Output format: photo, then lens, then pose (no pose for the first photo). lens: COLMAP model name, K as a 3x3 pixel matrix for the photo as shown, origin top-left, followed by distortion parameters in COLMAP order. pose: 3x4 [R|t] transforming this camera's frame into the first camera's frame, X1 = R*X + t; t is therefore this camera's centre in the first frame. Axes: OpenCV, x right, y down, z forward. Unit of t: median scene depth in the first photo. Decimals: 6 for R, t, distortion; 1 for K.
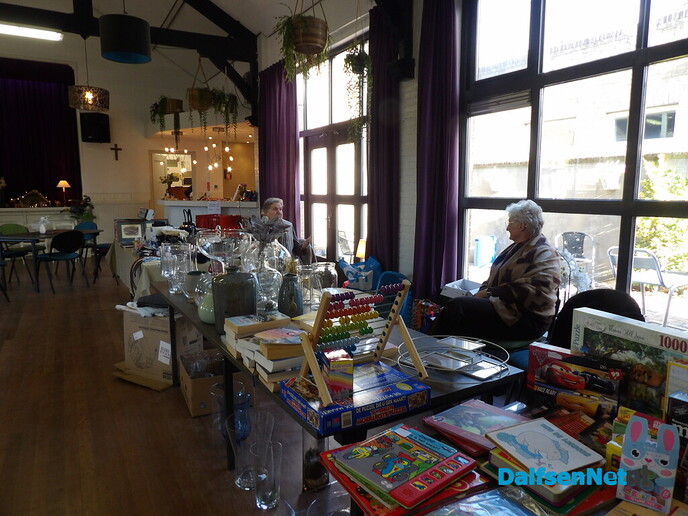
lens RADIAL K [[485.9, 0, 344.8], [0, 485.9, 258.9], [0, 0, 1]] dist [-0.025073, 0.033558]
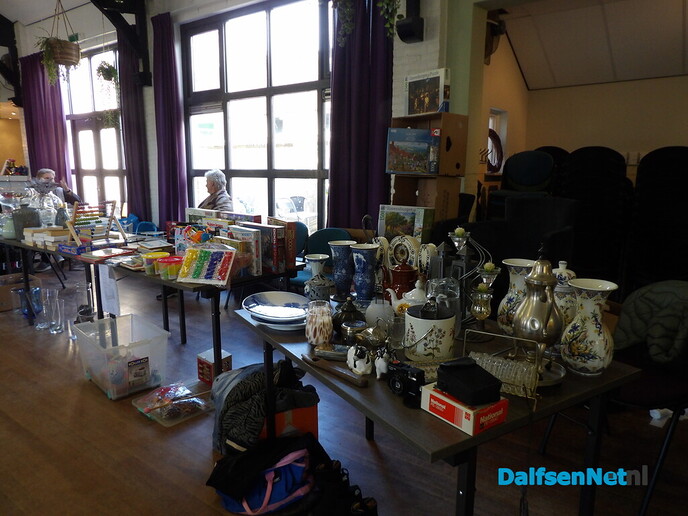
lens RADIAL K [[485.9, 0, 342.8], [0, 485.9, 258.9], [0, 0, 1]] dist [-0.025073, 0.033558]
pose [[0.919291, -0.069012, 0.387480, 0.061290], [0.052390, 0.997203, 0.053311, 0.077851], [-0.390076, -0.028708, 0.920335, -0.471376]]
